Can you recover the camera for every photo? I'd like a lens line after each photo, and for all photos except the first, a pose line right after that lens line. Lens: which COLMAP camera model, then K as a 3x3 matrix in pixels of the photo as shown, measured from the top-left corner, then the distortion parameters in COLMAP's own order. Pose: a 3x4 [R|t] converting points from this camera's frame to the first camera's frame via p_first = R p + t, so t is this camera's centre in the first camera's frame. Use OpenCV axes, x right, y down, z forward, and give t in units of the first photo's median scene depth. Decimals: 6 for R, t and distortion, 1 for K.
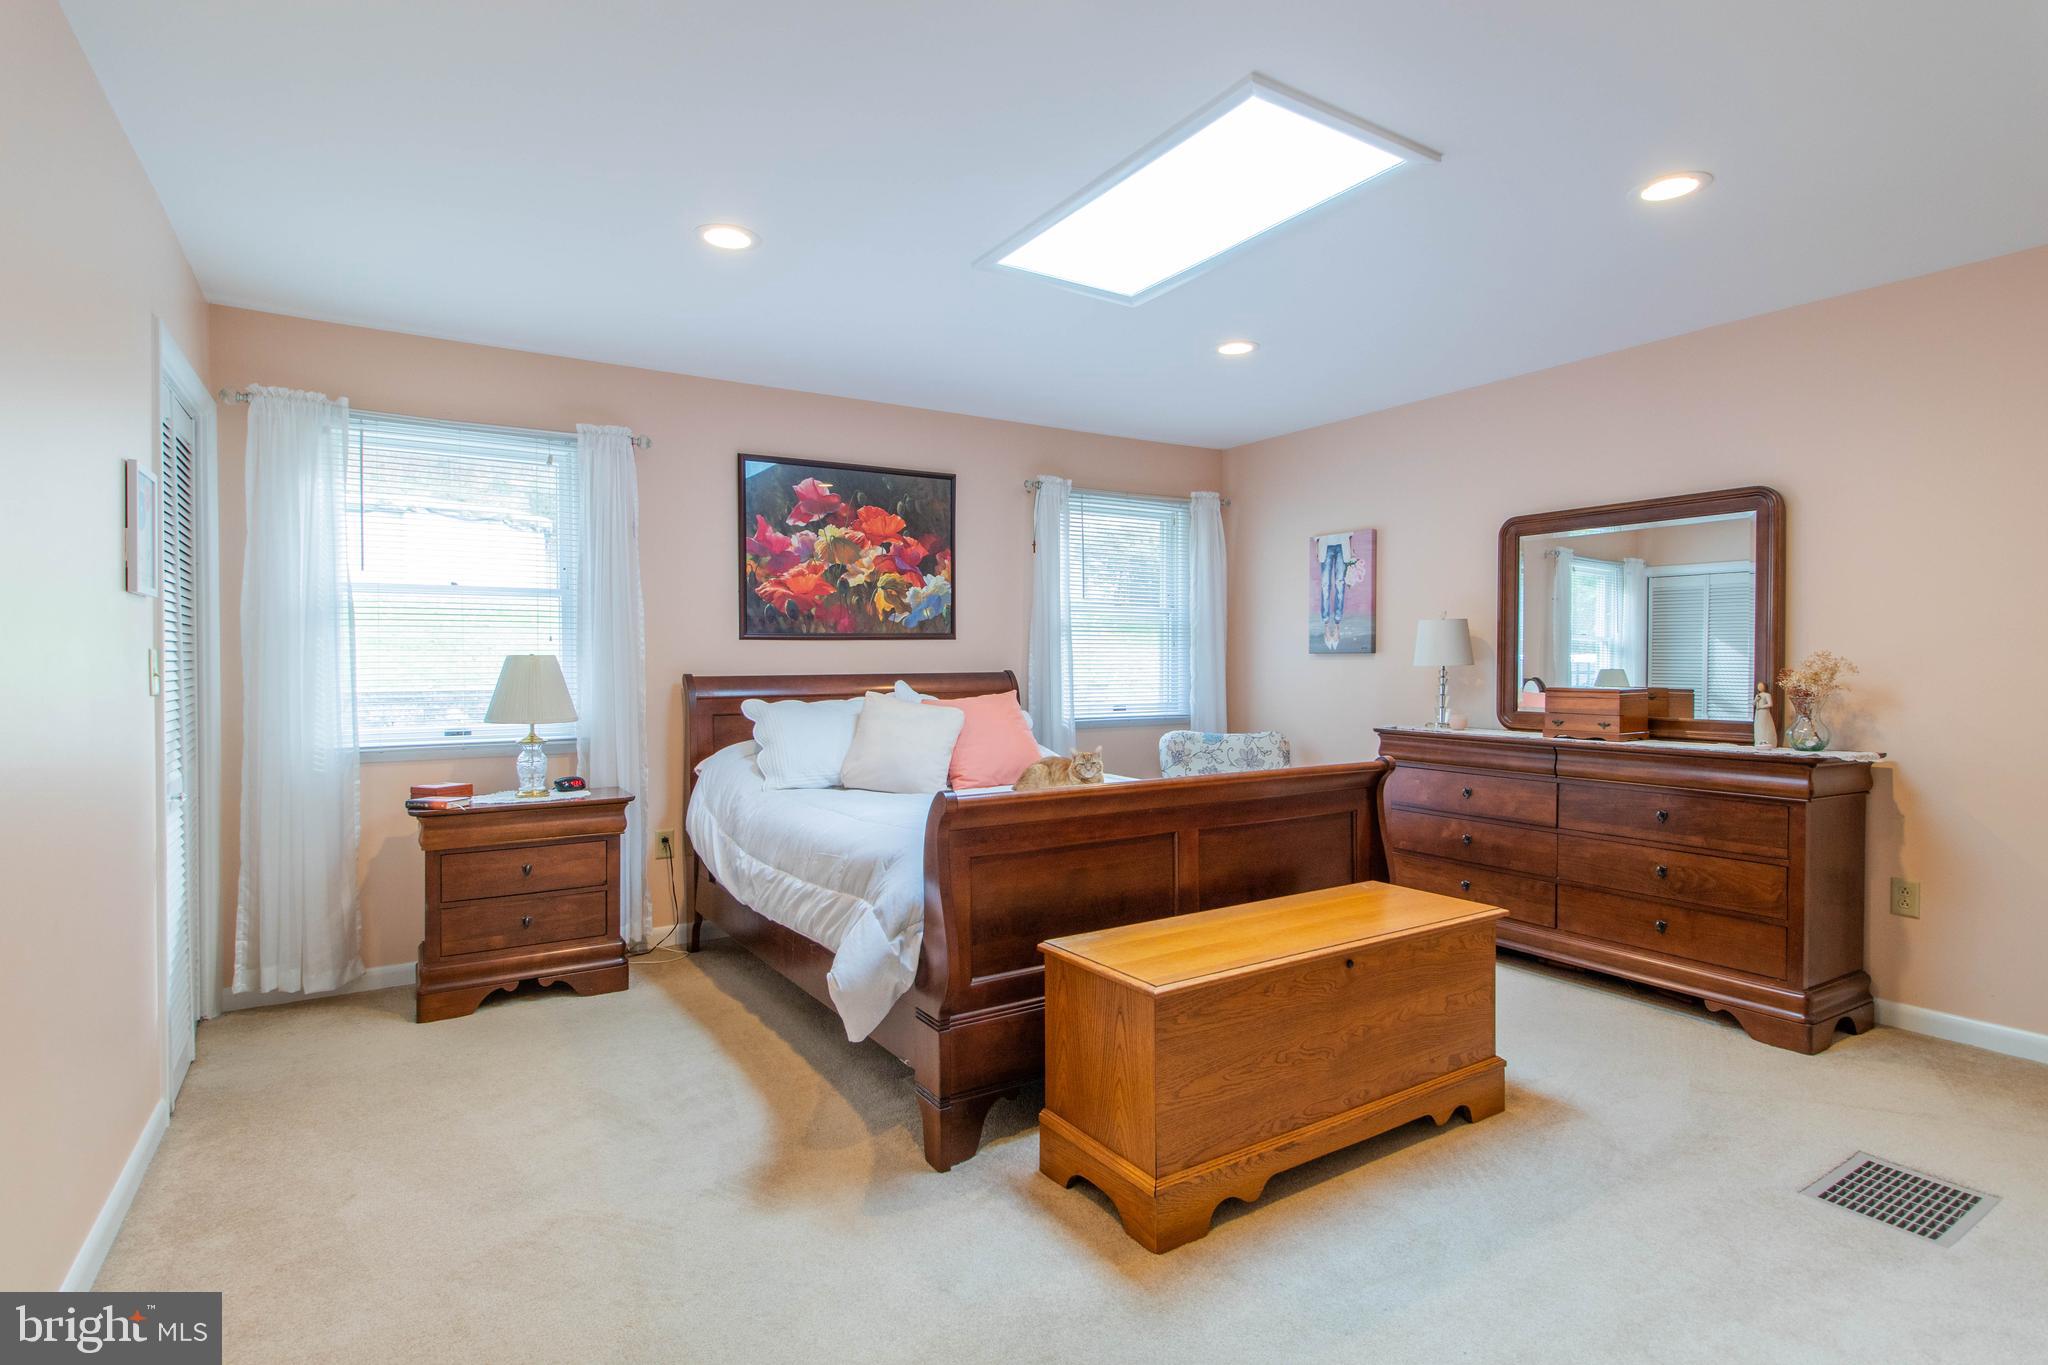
lens RADIAL K [[1023.8, 0, 1027.1], [0, 1023.8, 675.5], [0, 0, 1]] dist [-0.003003, -0.000119]
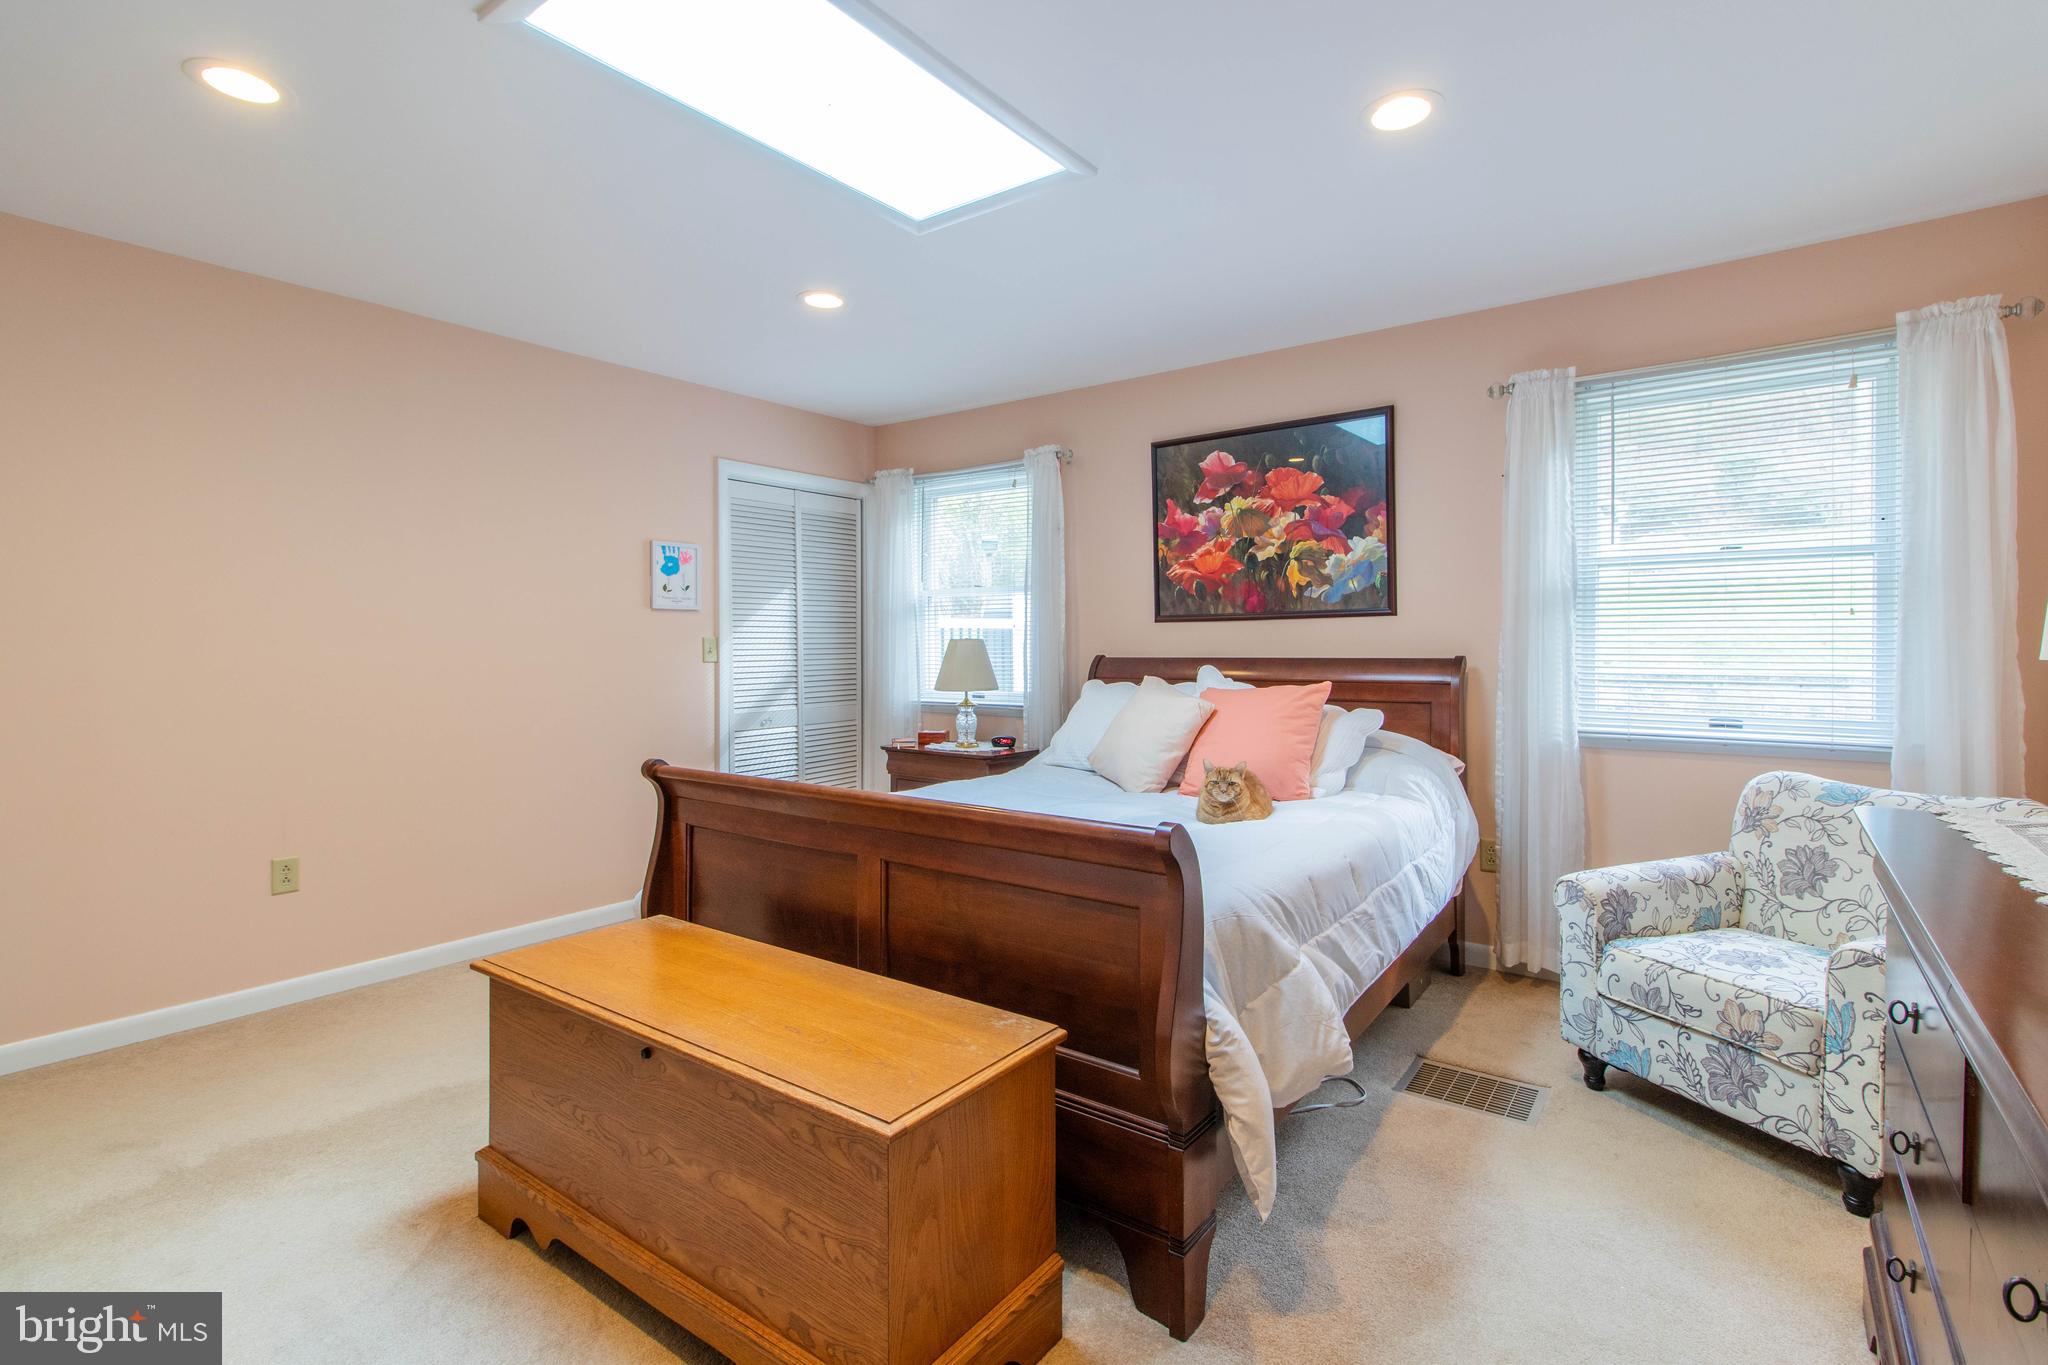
lens RADIAL K [[959.7, 0, 1042.6], [0, 959.7, 644.4], [0, 0, 1]] dist [0.009320, 0.002378]
pose [[0.364903, 0.006460, -0.931023, 0.556461], [-0.006854, 0.999967, 0.004252, -0.015301], [0.931020, 0.004830, 0.364936, 0.515497]]
